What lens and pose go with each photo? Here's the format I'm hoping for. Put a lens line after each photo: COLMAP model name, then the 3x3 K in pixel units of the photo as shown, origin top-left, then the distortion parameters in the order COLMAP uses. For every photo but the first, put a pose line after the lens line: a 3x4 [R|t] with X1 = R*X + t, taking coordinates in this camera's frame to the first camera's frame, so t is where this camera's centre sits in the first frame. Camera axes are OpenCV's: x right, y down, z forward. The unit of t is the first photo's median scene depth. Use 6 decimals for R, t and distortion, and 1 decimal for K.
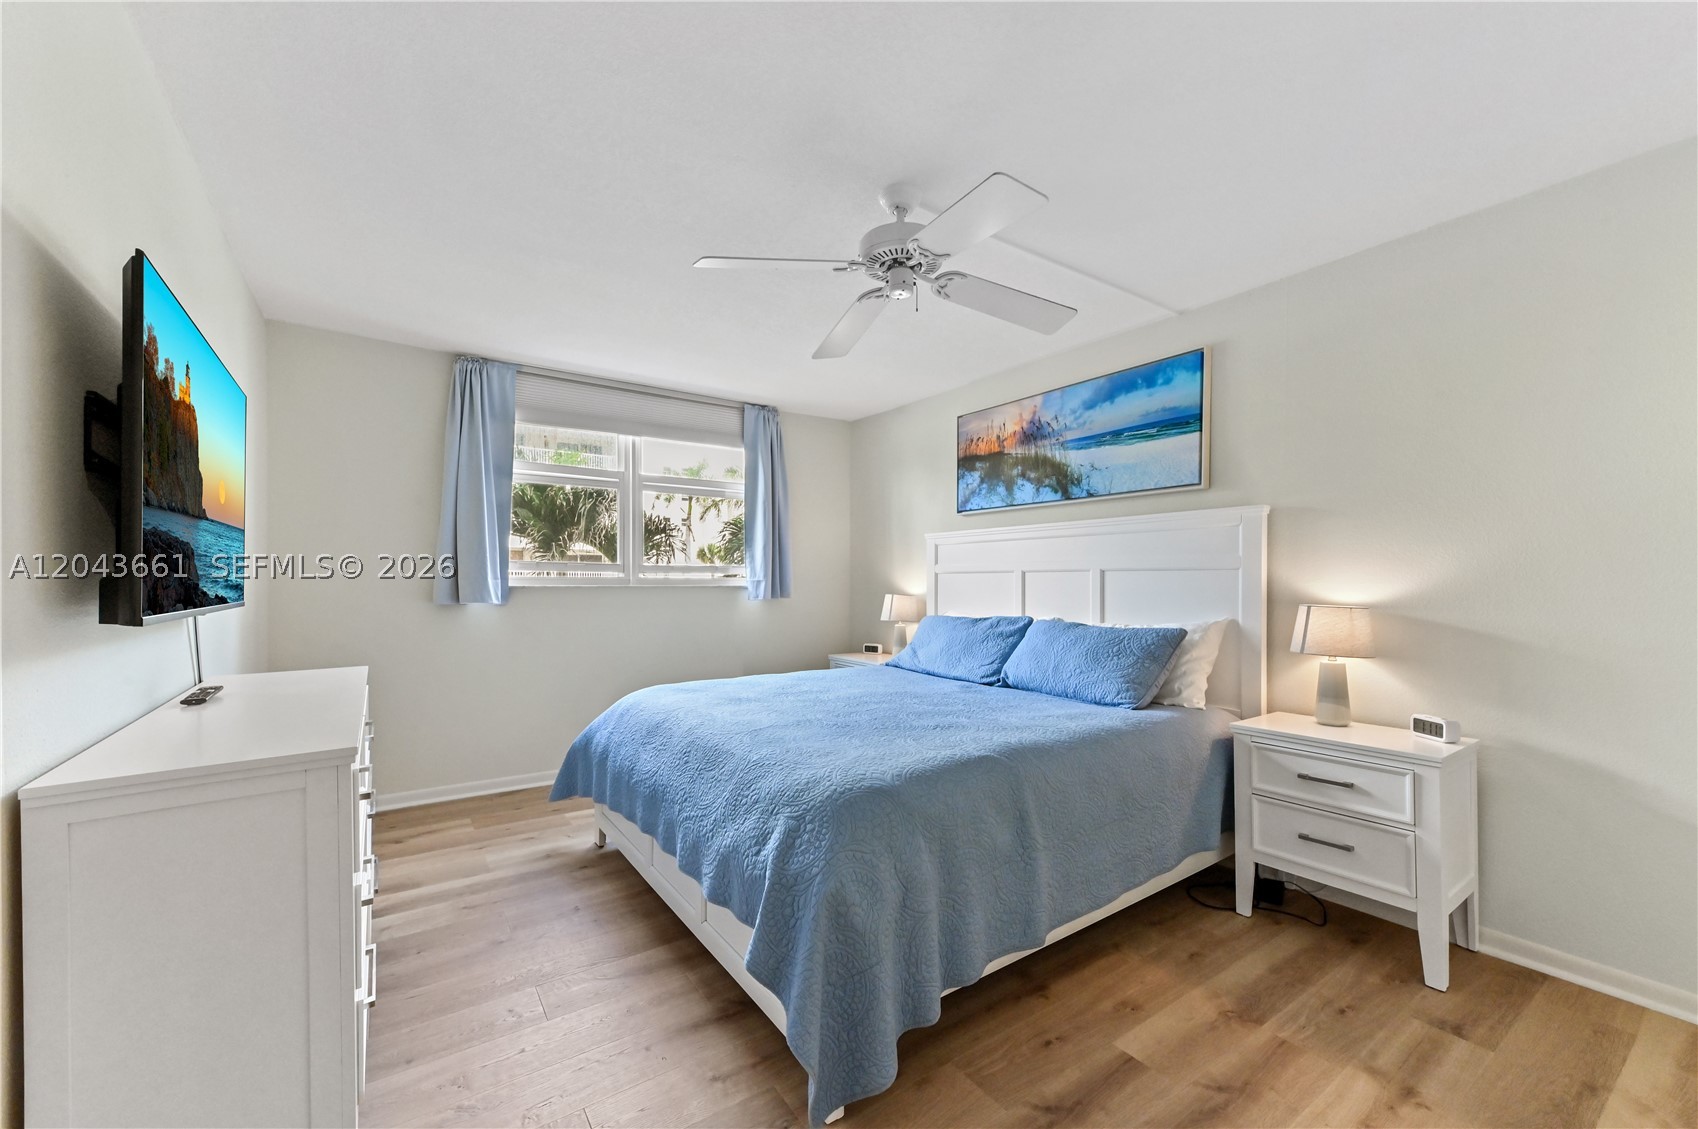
lens RADIAL K [[664.0, 0, 843.2], [0, 664.0, 580.1], [0, 0, 1]] dist [0.016967, 0.001026]
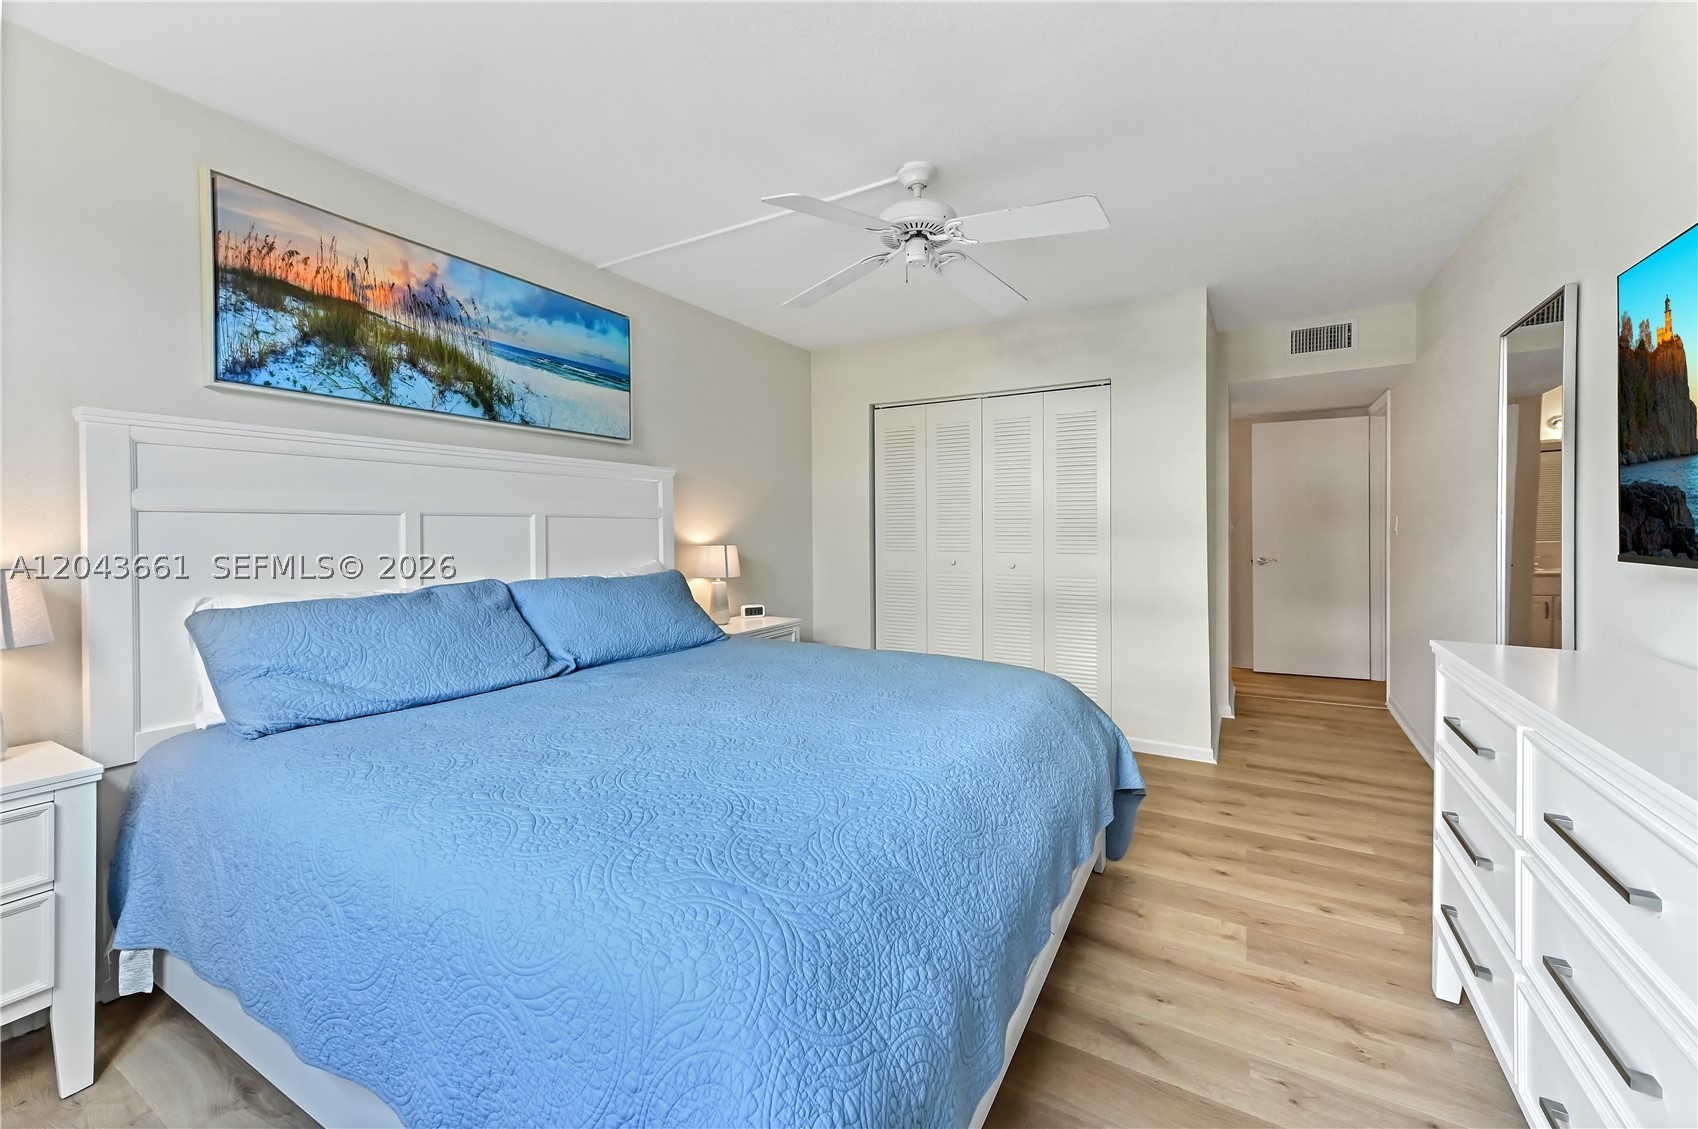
lens RADIAL K [[664.0, 0, 858.3], [0, 664.0, 528.5], [0, 0, 1]] dist [0.016967, 0.001026]
pose [[-0.424335, -0.001424, 0.905504, -0.510850], [0.001070, 0.999997, 0.002074, 0.000337], [-0.905504, 0.001849, -0.424333, 0.924496]]
